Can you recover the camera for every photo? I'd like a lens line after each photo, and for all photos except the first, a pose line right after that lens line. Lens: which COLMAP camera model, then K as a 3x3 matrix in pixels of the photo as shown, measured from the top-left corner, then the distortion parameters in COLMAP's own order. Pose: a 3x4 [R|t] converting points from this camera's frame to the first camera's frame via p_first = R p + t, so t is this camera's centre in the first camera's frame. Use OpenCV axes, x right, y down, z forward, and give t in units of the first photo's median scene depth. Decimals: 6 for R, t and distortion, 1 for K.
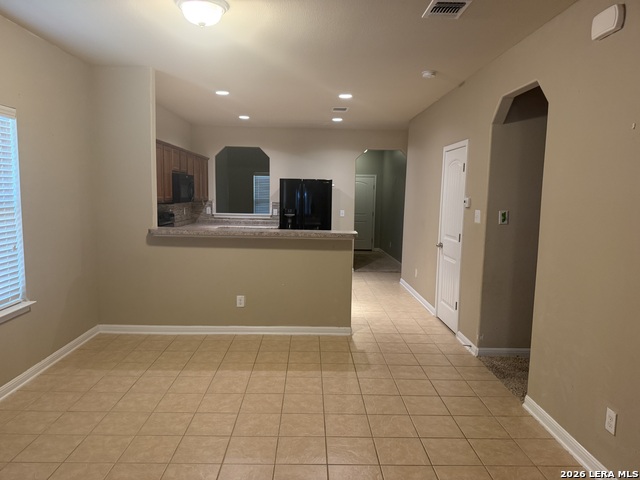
lens RADIAL K [[459.9, 0, 319.2], [0, 459.9, 242.9], [0, 0, 1]] dist [0.084980, -0.117798]
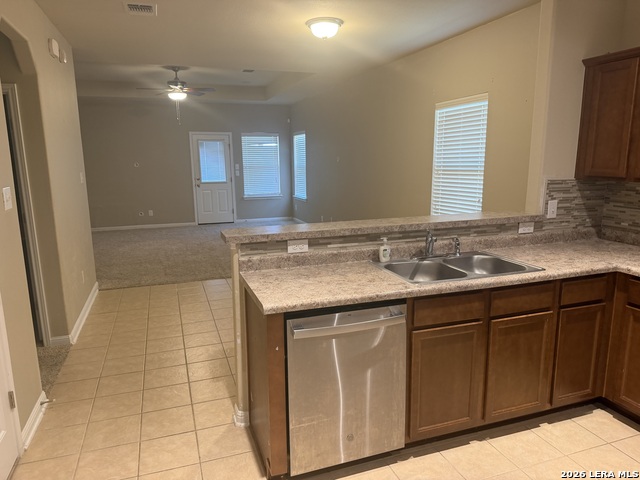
lens RADIAL K [[444.1, 0, 318.2], [0, 444.1, 243.9], [0, 0, 1]] dist [0.088684, -0.115305]
pose [[-0.950788, 0.052864, -0.305300, 0.159115], [-0.038523, 0.957523, 0.285772, -0.187795], [0.307439, 0.283470, -0.908365, 1.765071]]
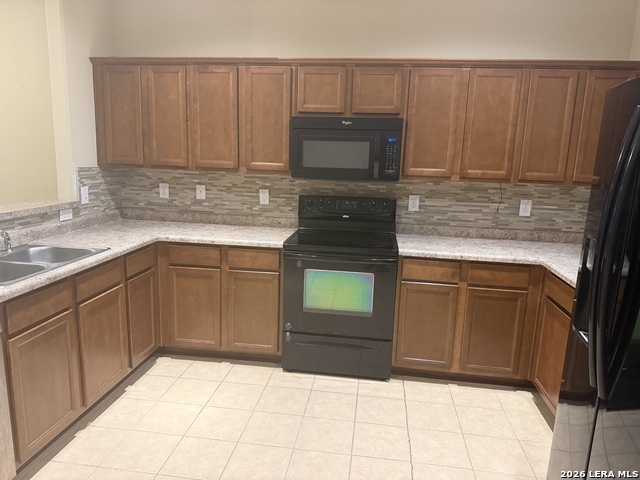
lens RADIAL K [[448.8, 0, 319.1], [0, 448.8, 235.8], [0, 0, 1]] dist [0.088751, -0.125018]
pose [[-0.151823, 0.156318, -0.975968, 0.283308], [-0.137345, 0.974499, 0.177448, -0.172326], [0.978819, 0.160985, -0.126482, 1.701730]]
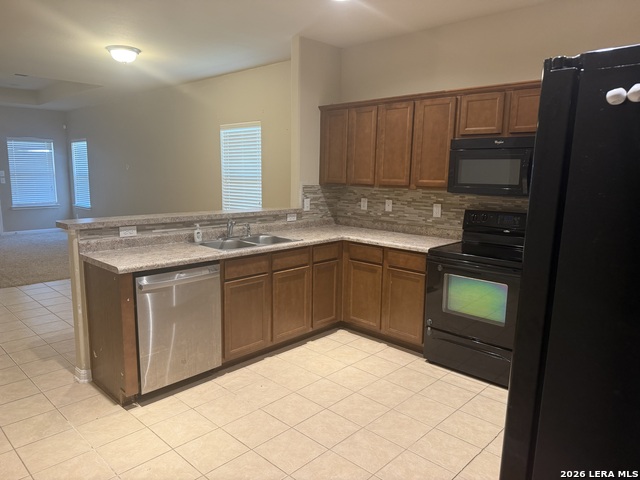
lens RADIAL K [[444.1, 0, 318.2], [0, 444.1, 243.9], [0, 0, 1]] dist [0.088684, -0.115305]
pose [[-0.701683, 0.085803, -0.707304, 0.323301], [-0.104451, 0.969609, 0.221244, -0.196190], [0.704791, 0.229122, -0.671396, 1.966435]]
